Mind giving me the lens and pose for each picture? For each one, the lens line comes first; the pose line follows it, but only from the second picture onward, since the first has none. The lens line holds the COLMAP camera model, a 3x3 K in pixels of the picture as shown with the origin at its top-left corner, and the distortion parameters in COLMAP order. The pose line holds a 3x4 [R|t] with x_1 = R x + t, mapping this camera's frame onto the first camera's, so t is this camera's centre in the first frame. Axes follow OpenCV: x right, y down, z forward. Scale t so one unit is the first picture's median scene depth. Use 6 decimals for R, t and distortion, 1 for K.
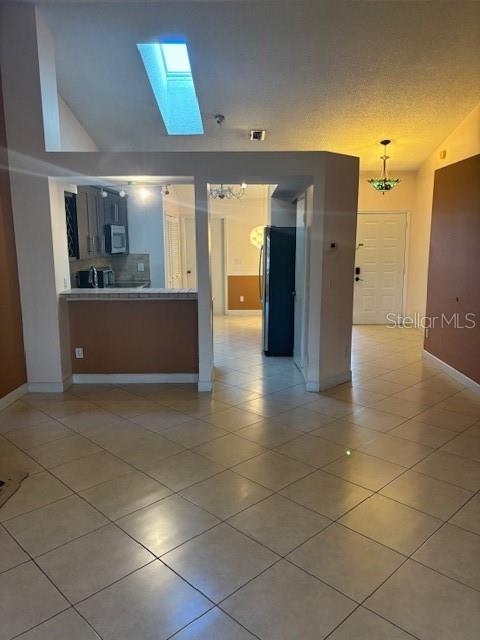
lens RADIAL K [[486.2, 0, 241.9], [0, 486.2, 318.2], [0, 0, 1]] dist [0.042797, -0.057294]
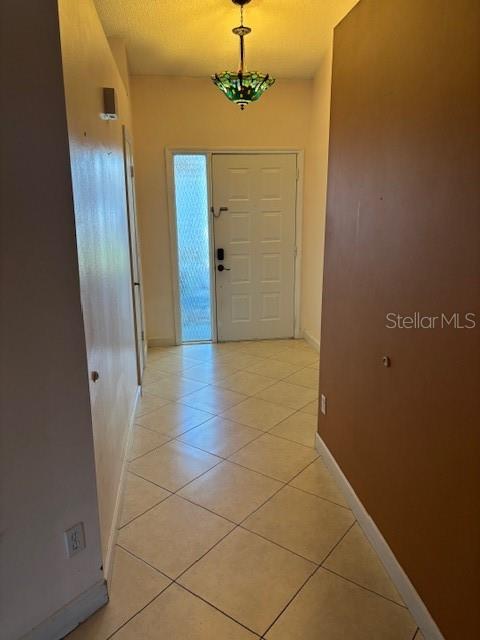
lens RADIAL K [[486.2, 0, 238.2], [0, 486.2, 321.4], [0, 0, 1]] dist [0.042797, -0.057294]
pose [[0.988262, -0.040146, 0.147398, 0.203518], [0.027084, 0.995611, 0.089581, -0.082111], [-0.150347, -0.084537, 0.985012, 0.489369]]
